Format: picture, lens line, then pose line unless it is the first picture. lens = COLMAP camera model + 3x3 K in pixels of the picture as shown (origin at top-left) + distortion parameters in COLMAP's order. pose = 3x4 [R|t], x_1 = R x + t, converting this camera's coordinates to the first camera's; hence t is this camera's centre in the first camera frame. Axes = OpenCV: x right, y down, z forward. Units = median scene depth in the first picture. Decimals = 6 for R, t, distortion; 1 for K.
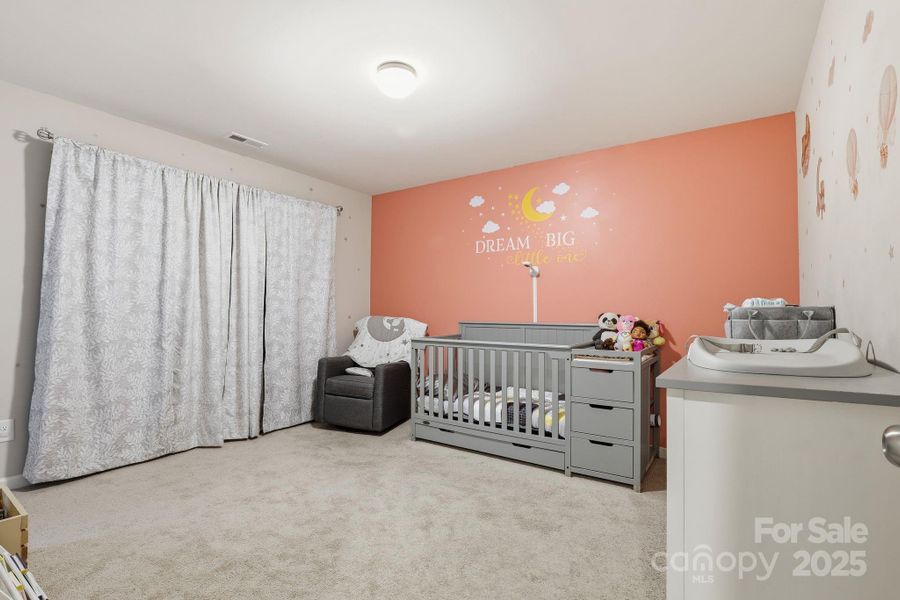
lens RADIAL K [[419.4, 0, 457.7], [0, 419.4, 313.7], [0, 0, 1]] dist [-0.025294, 0.000704]
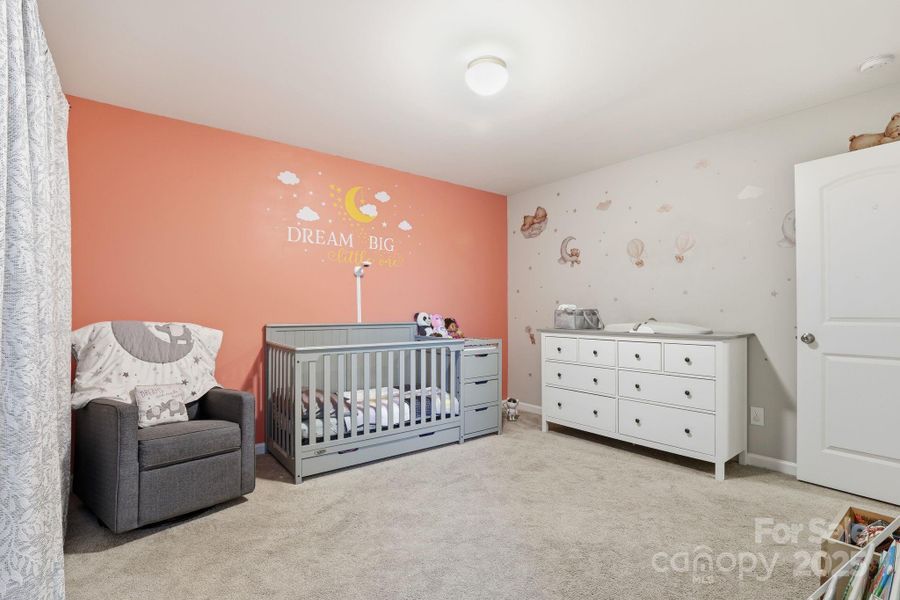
lens RADIAL K [[419.4, 0, 457.7], [0, 419.4, 313.7], [0, 0, 1]] dist [-0.025294, 0.000704]
pose [[0.313079, -0.011115, 0.949662, -0.747222], [0.007028, 0.999931, 0.009386, -0.008389], [-0.949701, 0.003736, 0.313135, 0.506284]]
